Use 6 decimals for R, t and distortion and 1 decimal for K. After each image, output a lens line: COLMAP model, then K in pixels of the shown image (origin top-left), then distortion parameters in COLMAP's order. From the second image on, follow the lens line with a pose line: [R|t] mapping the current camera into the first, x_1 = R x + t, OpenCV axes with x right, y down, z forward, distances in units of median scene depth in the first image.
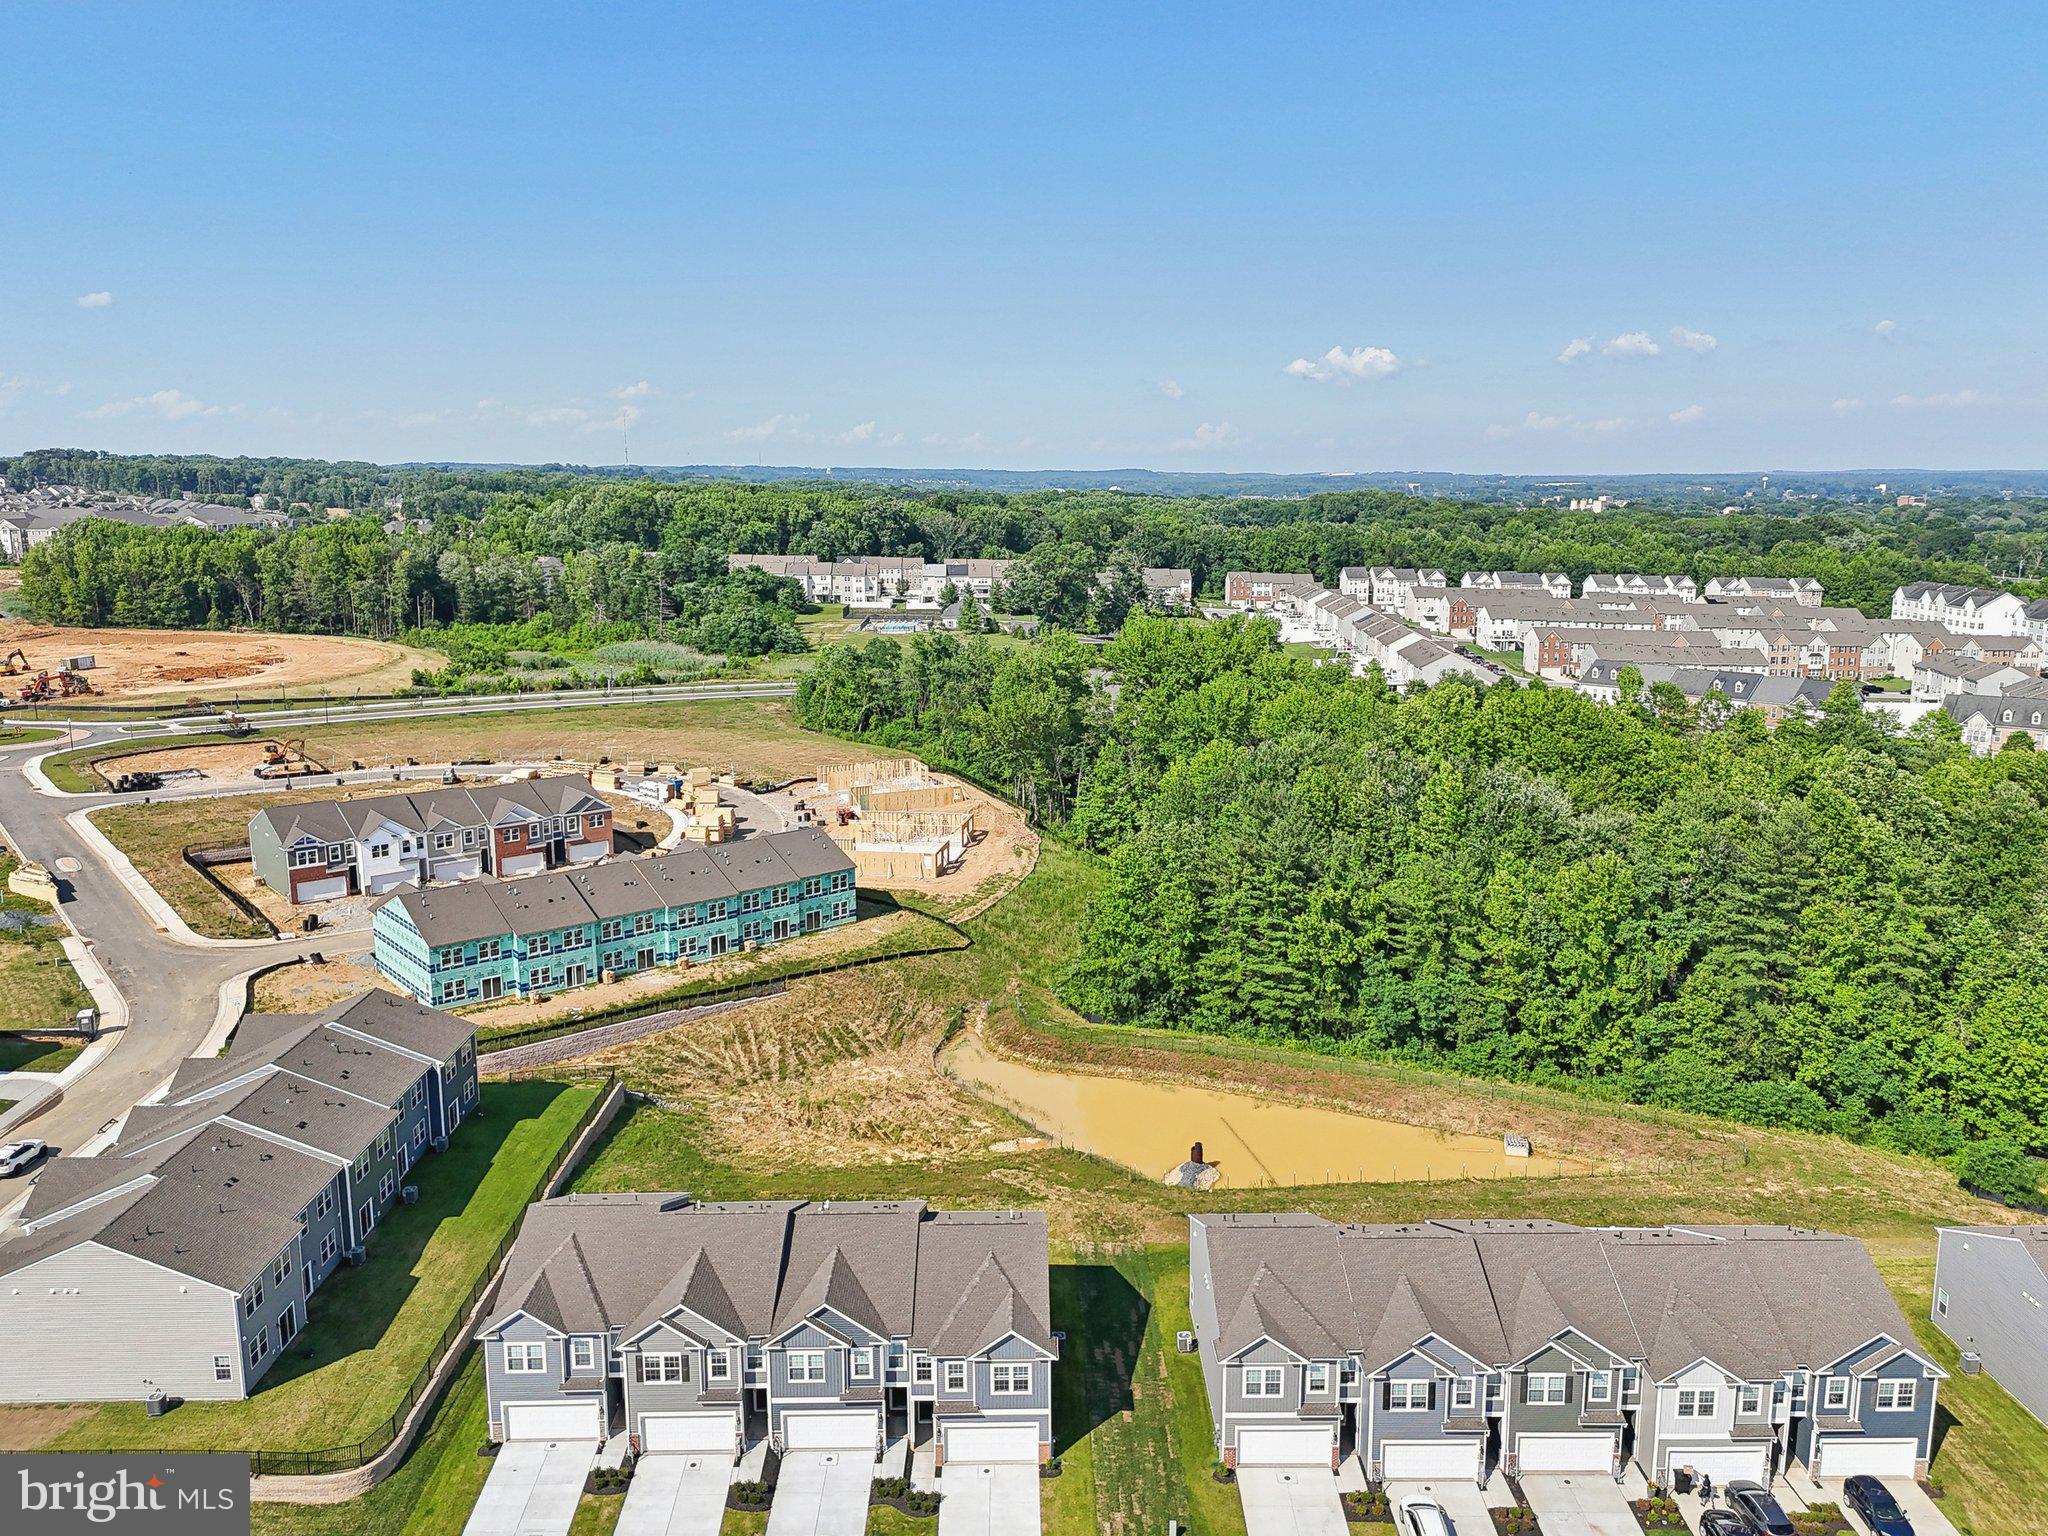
lens RADIAL K [[1539.3, 0, 1025.2], [0, 1539.3, 769.3], [0, 0, 1]] dist [0.111756, -0.143893]
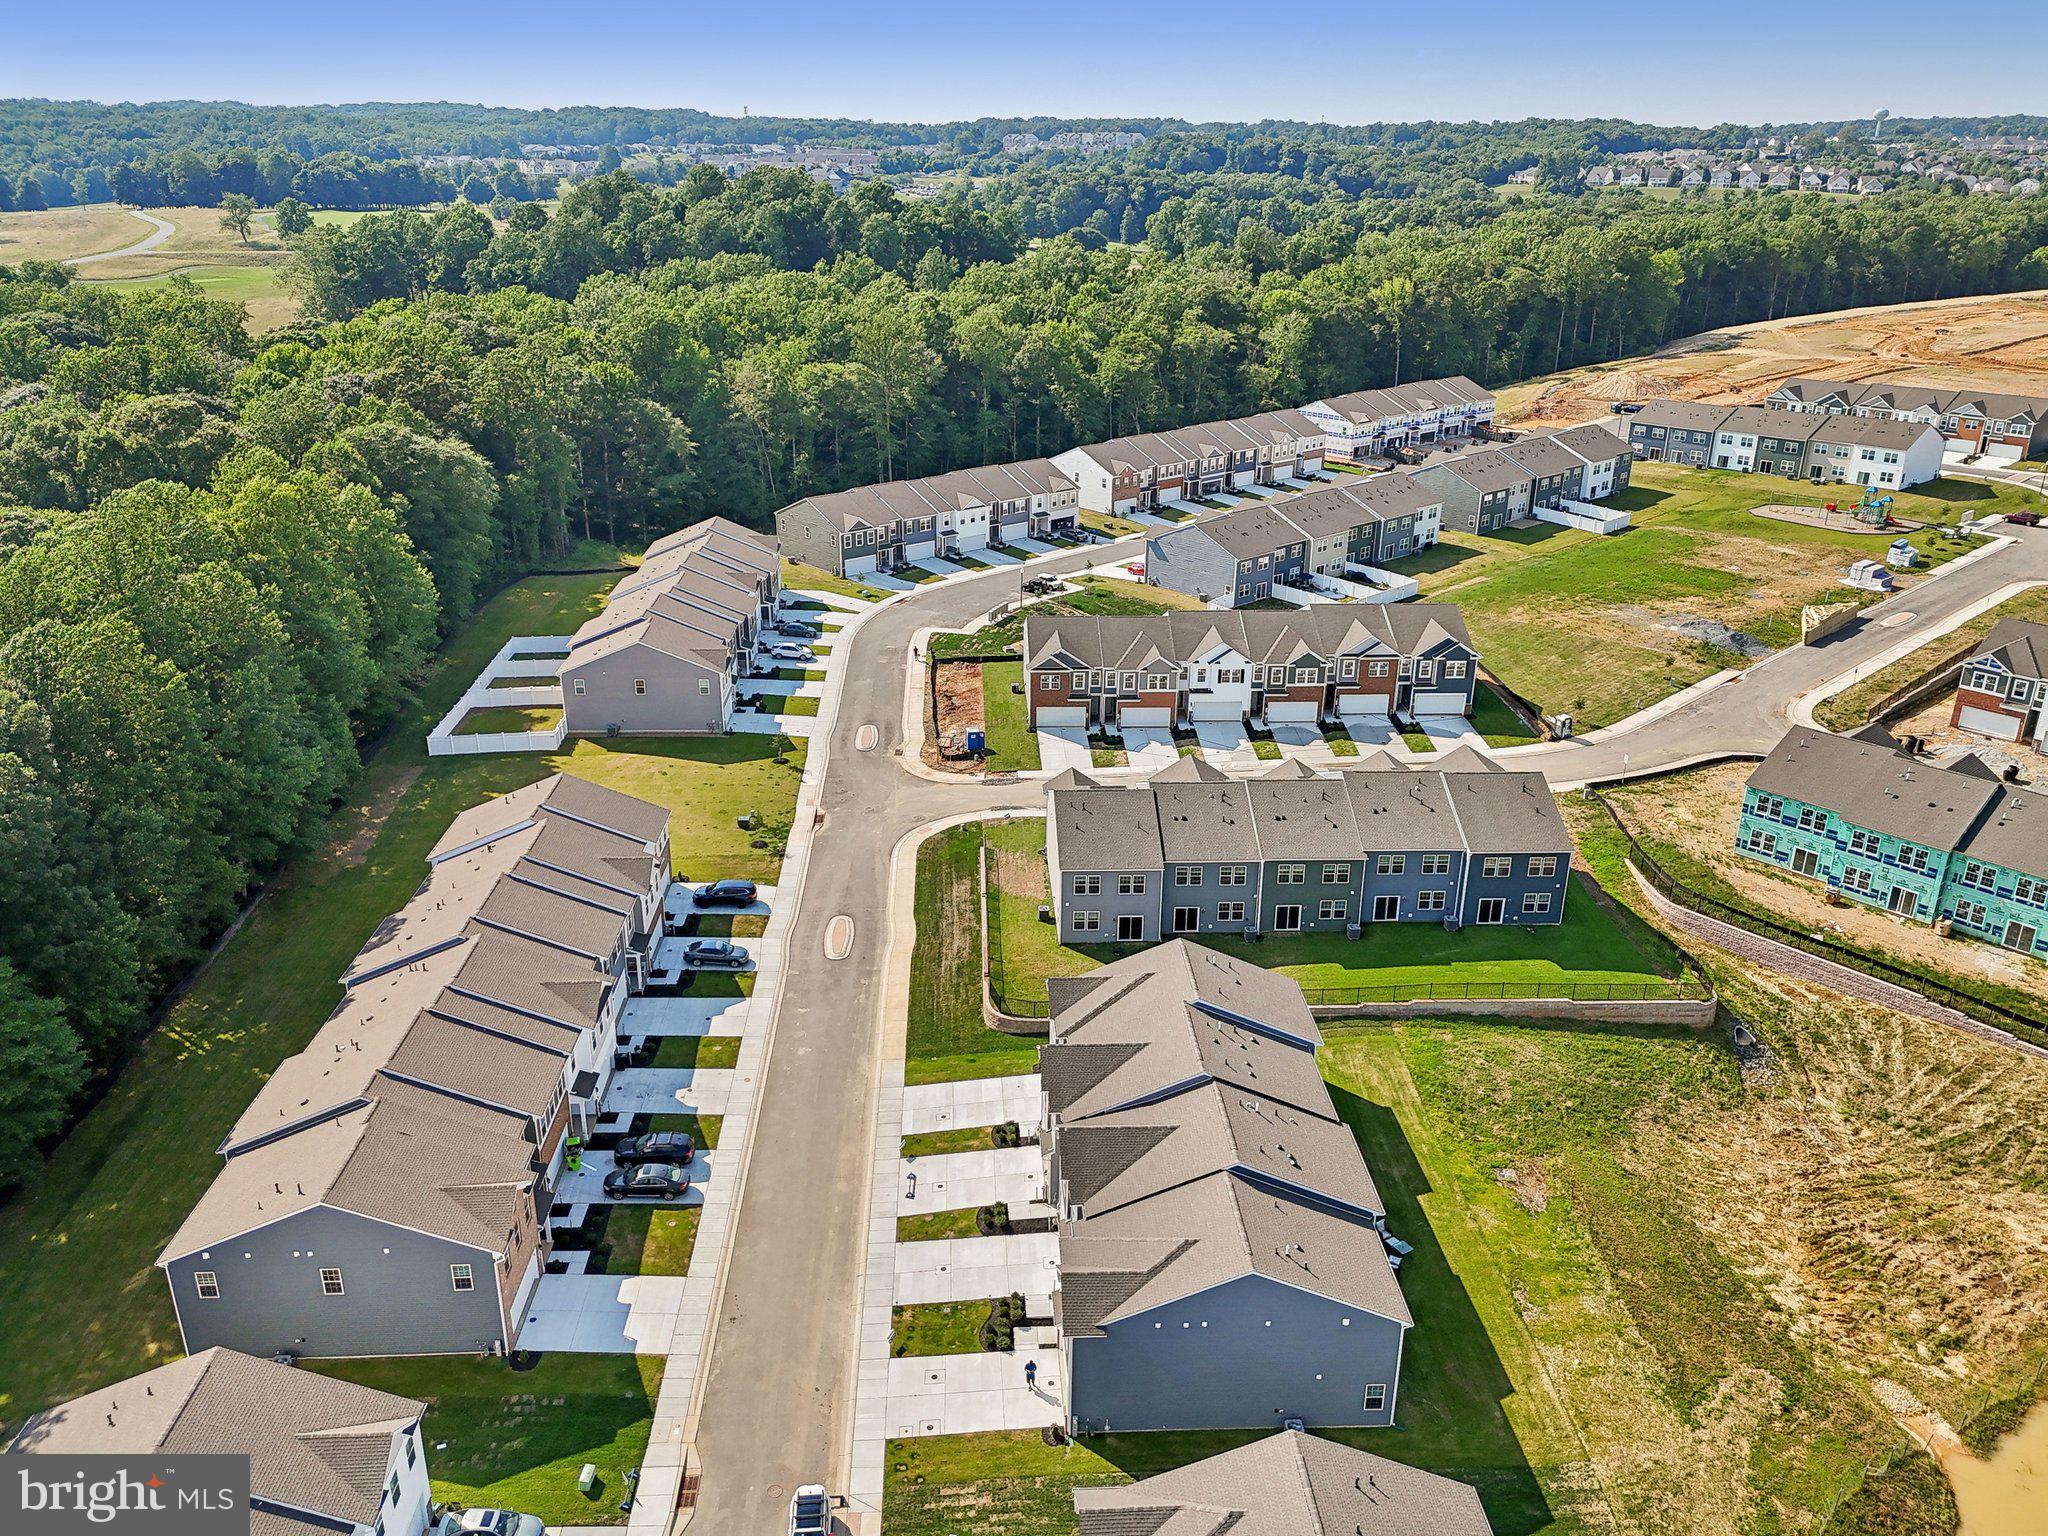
lens RADIAL K [[1524.3, 0, 1026.7], [0, 1524.3, 758.3], [0, 0, 1]] dist [0.084785, -0.094868]
pose [[0.039419, 0.369168, -0.928527, 0.423840], [-0.196379, 0.913988, 0.355051, -0.134482], [0.979735, 0.168347, 0.108525, 0.499860]]
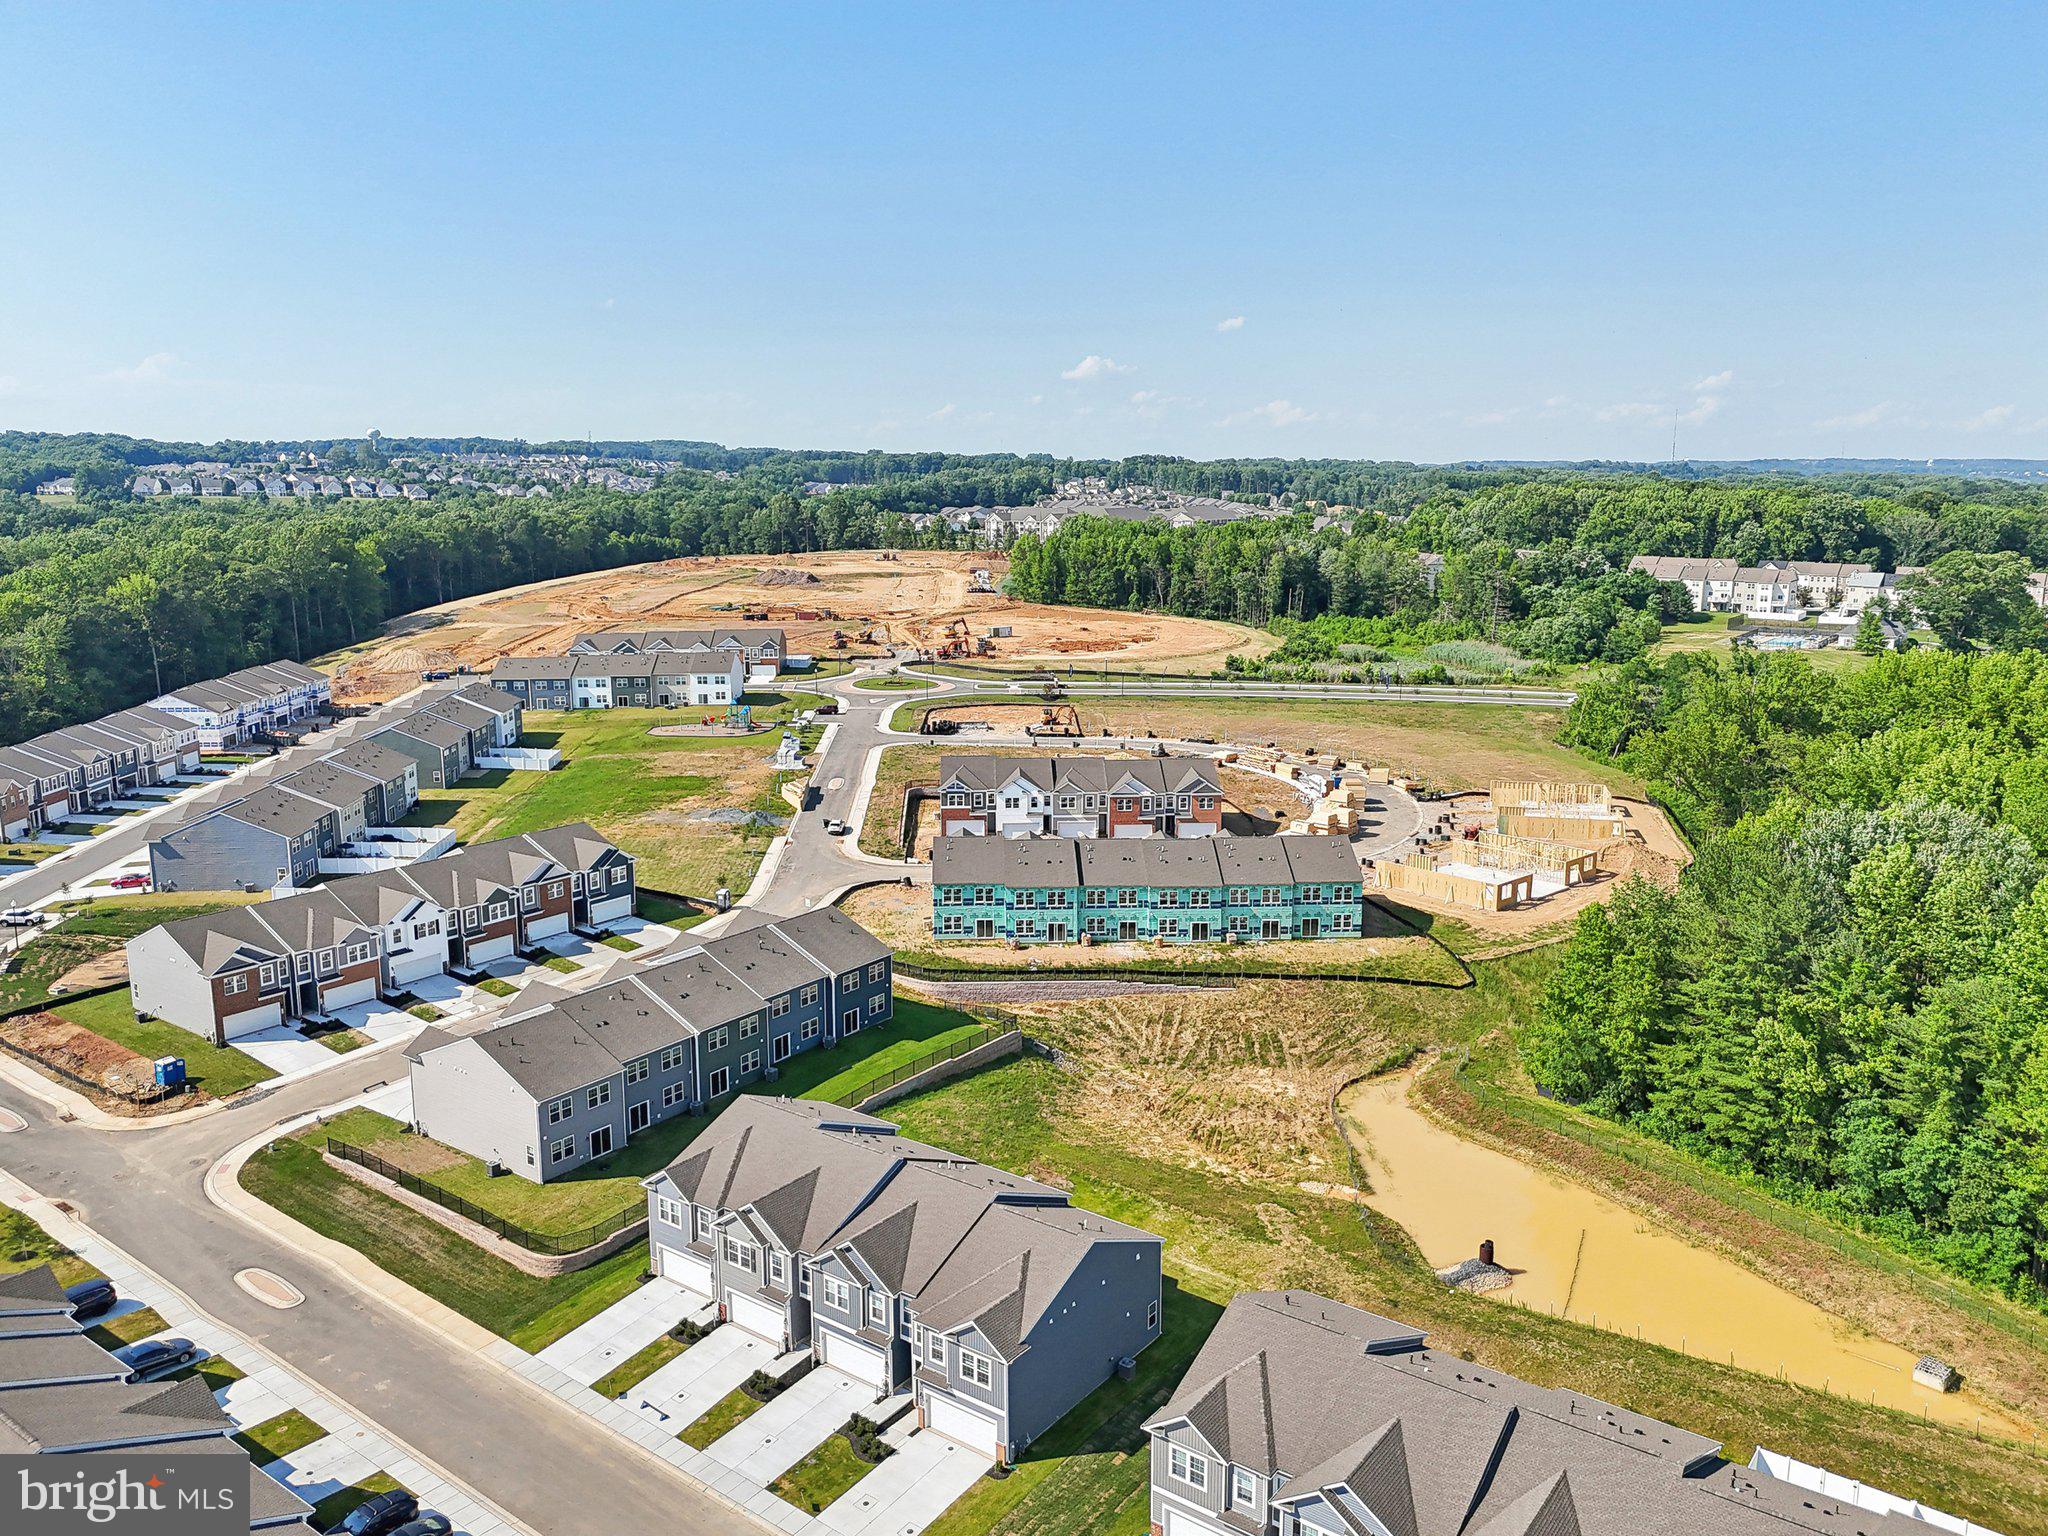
lens RADIAL K [[1528.0, 0, 1022.7], [0, 1528.0, 762.1], [0, 0, 1]] dist [0.127349, -0.169687]
pose [[0.795938, 0.112119, -0.594905, 0.347630], [-0.113082, 0.992939, 0.035839, -0.025683], [0.594723, 0.038748, 0.802996, 0.114676]]
